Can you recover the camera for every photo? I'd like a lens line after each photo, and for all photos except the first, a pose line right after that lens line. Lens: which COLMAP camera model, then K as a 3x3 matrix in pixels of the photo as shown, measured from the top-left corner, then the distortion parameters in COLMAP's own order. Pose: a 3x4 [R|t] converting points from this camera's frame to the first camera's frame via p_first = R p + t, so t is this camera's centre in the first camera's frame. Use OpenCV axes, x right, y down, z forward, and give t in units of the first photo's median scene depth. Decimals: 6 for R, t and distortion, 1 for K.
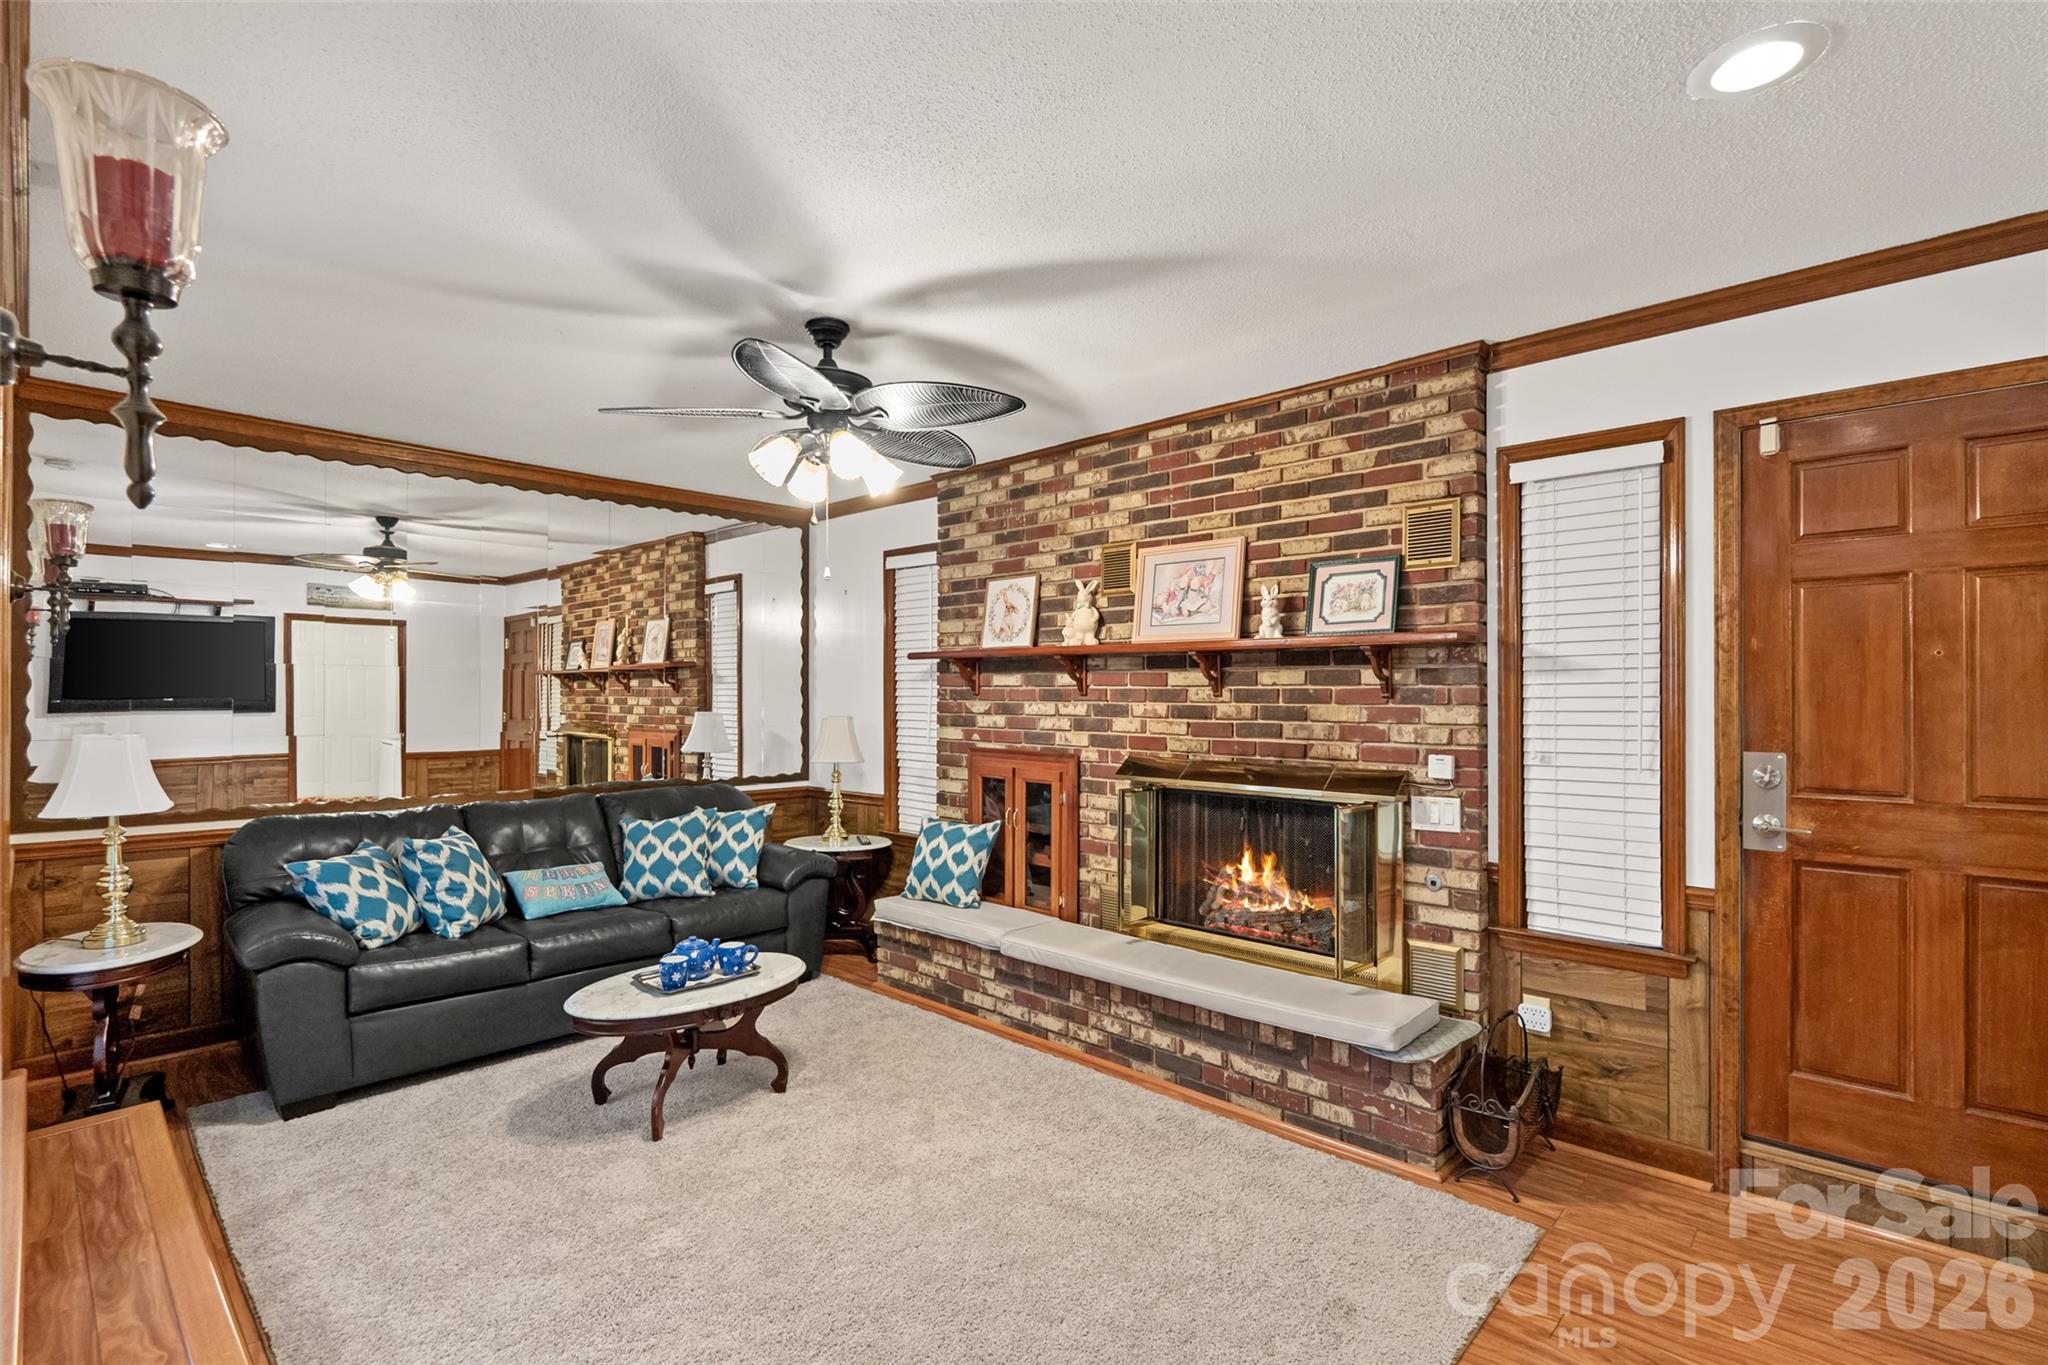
lens RADIAL K [[950.6, 0, 1018.8], [0, 950.6, 698.1], [0, 0, 1]] dist [-0.000495, -0.000062]
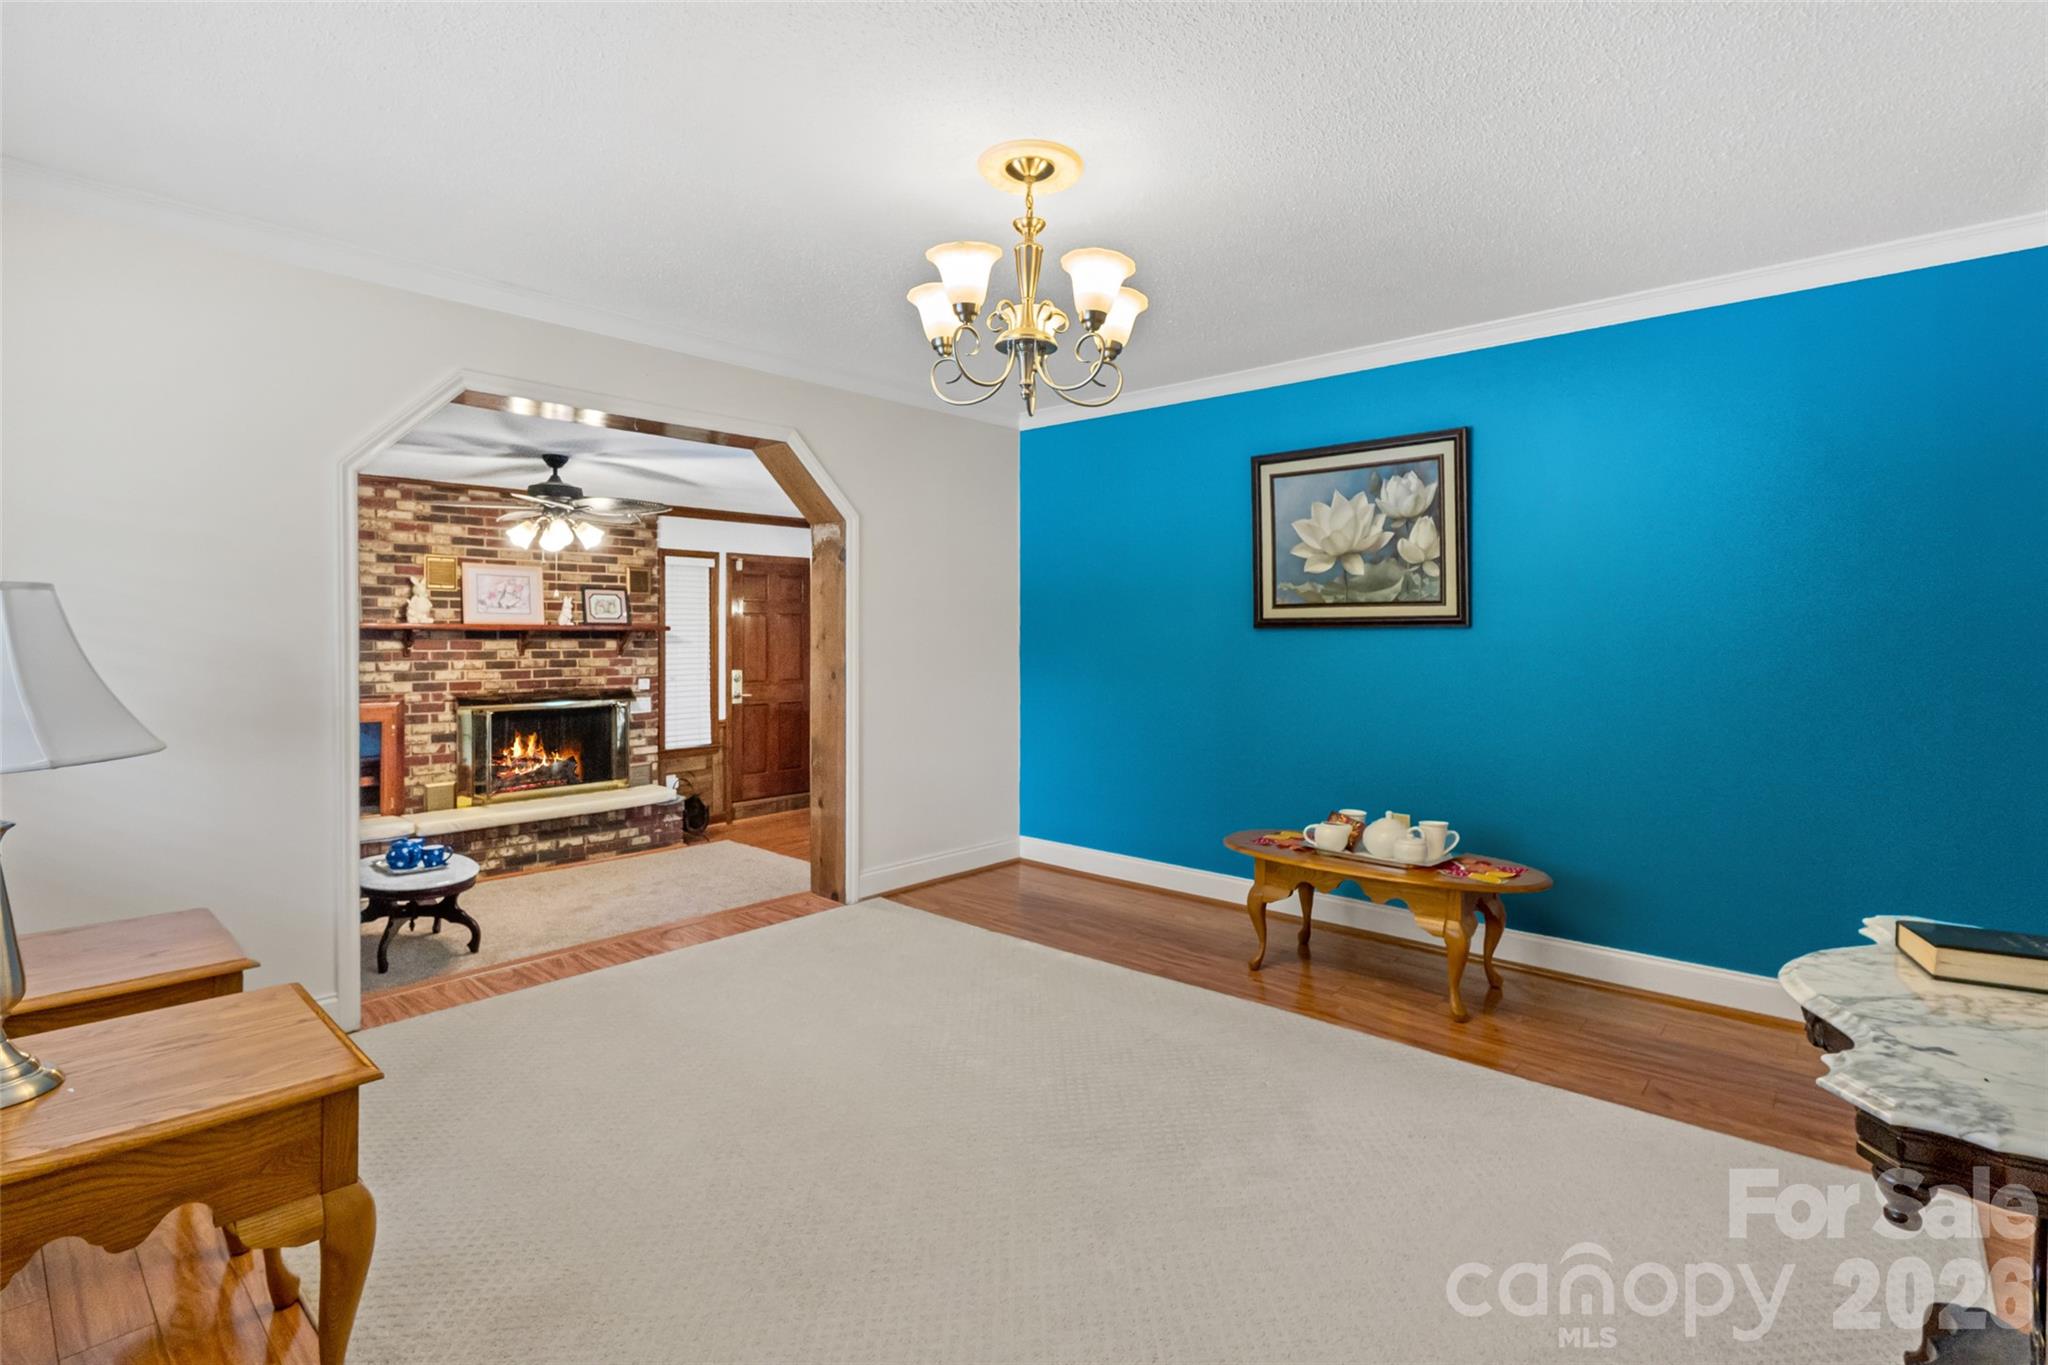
lens RADIAL K [[967.2, 0, 1039.3], [0, 967.2, 631.8], [0, 0, 1]] dist [-0.000919, 0.000108]
pose [[-0.030379, -0.000590, 0.999538, -1.600447], [0.000806, 0.999999, 0.000614, -0.045474], [-0.999538, 0.000824, -0.030379, 0.103862]]
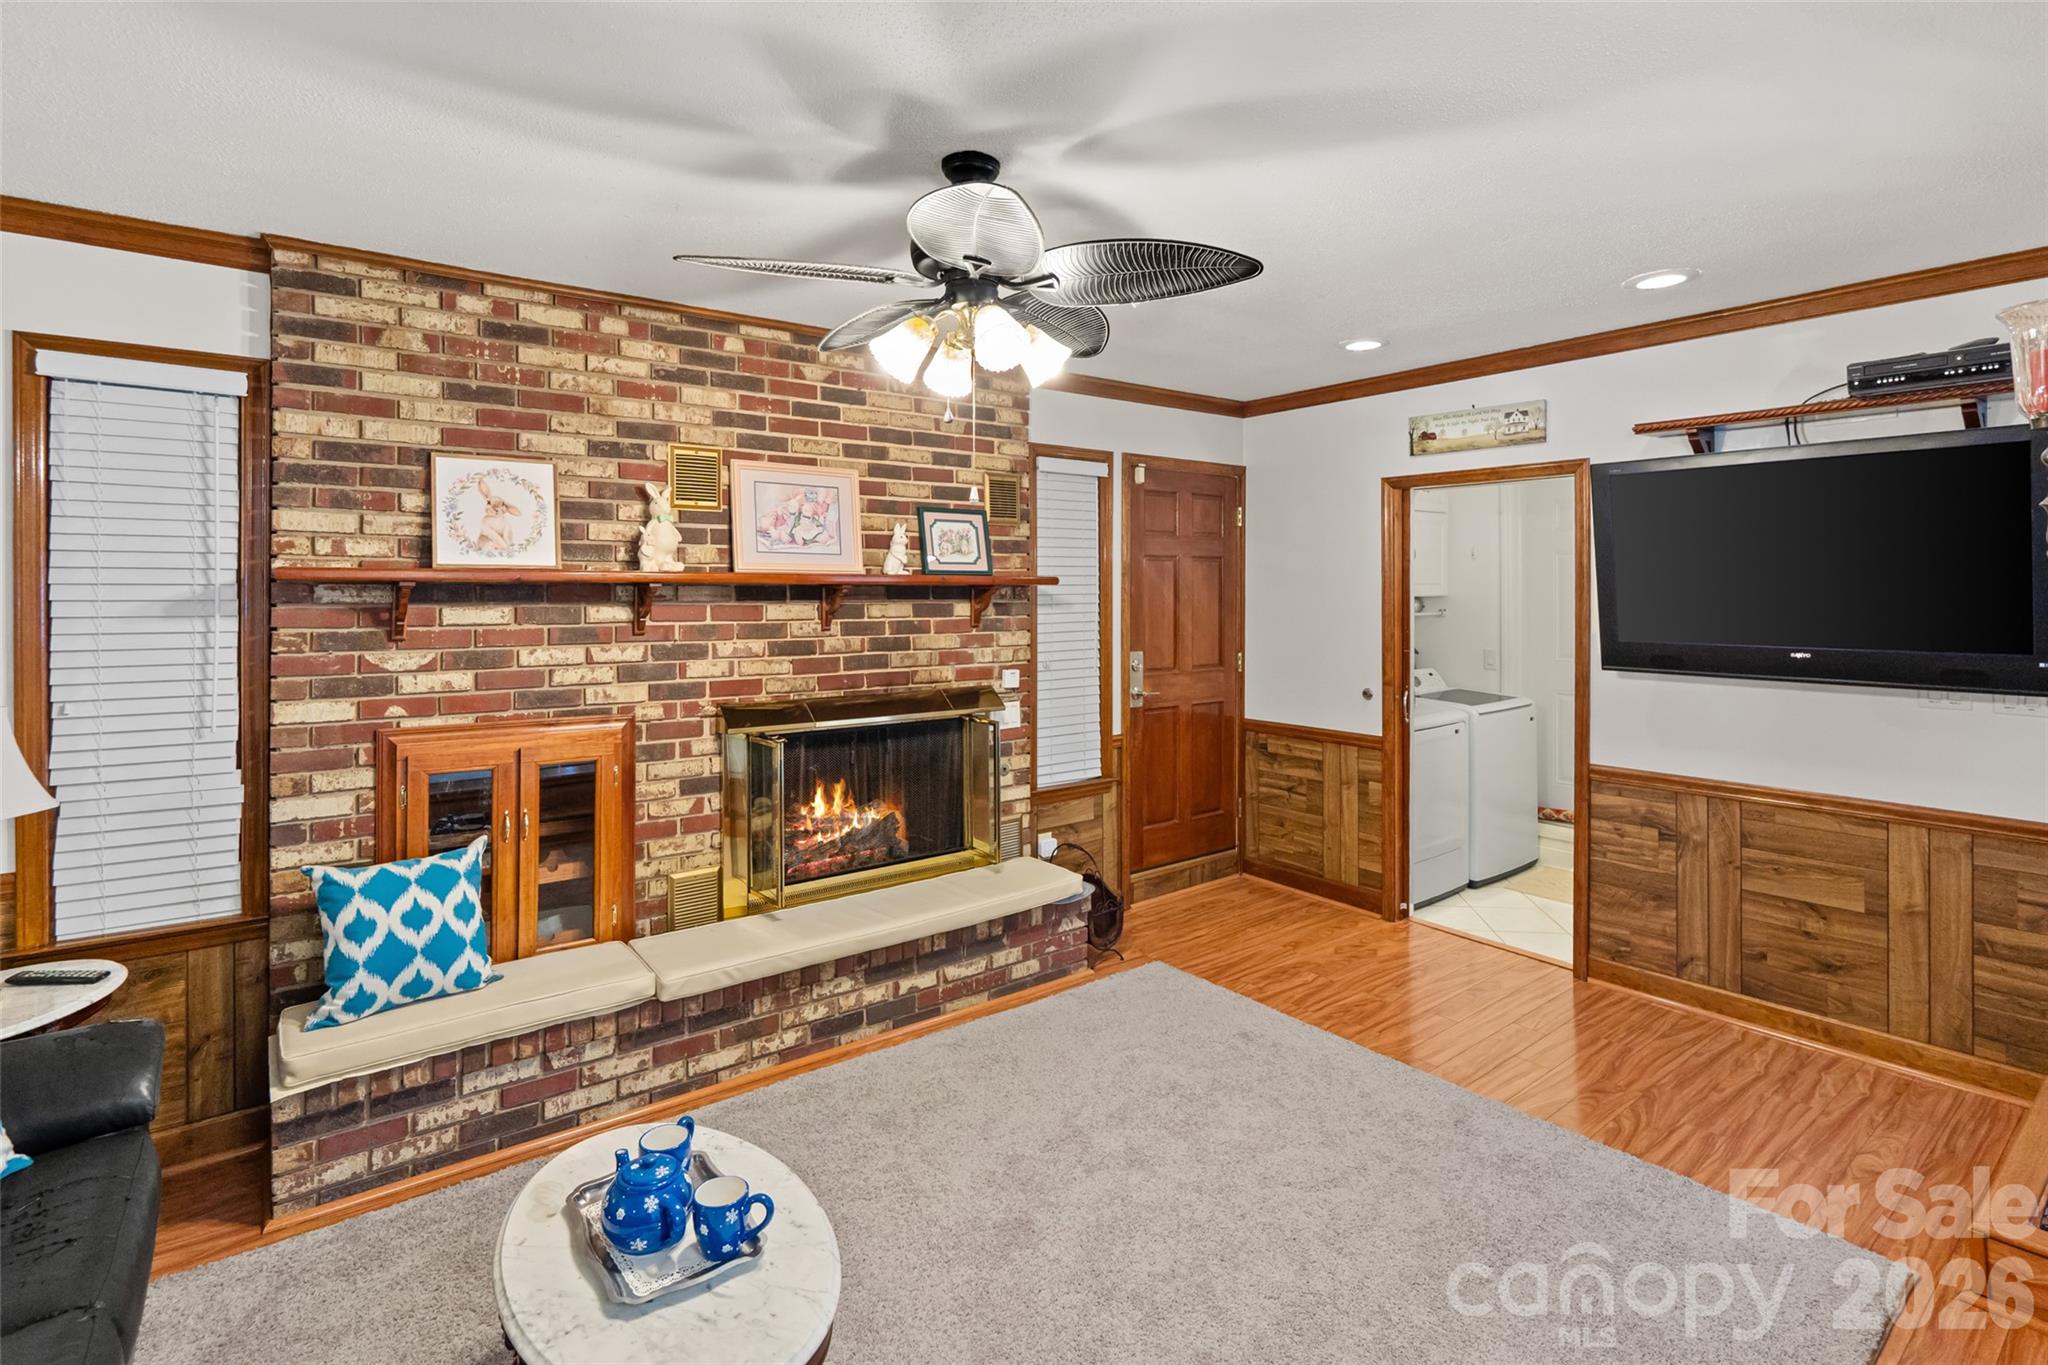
lens RADIAL K [[981.3, 0, 1025.4], [0, 981.3, 585.9], [0, 0, 1]] dist [-0.005157, -0.000672]
pose [[0.159004, -0.001454, 0.987277, -0.740600], [0.002218, 0.999997, 0.001115, -0.047311], [-0.987275, 0.002013, 0.159007, 0.644977]]
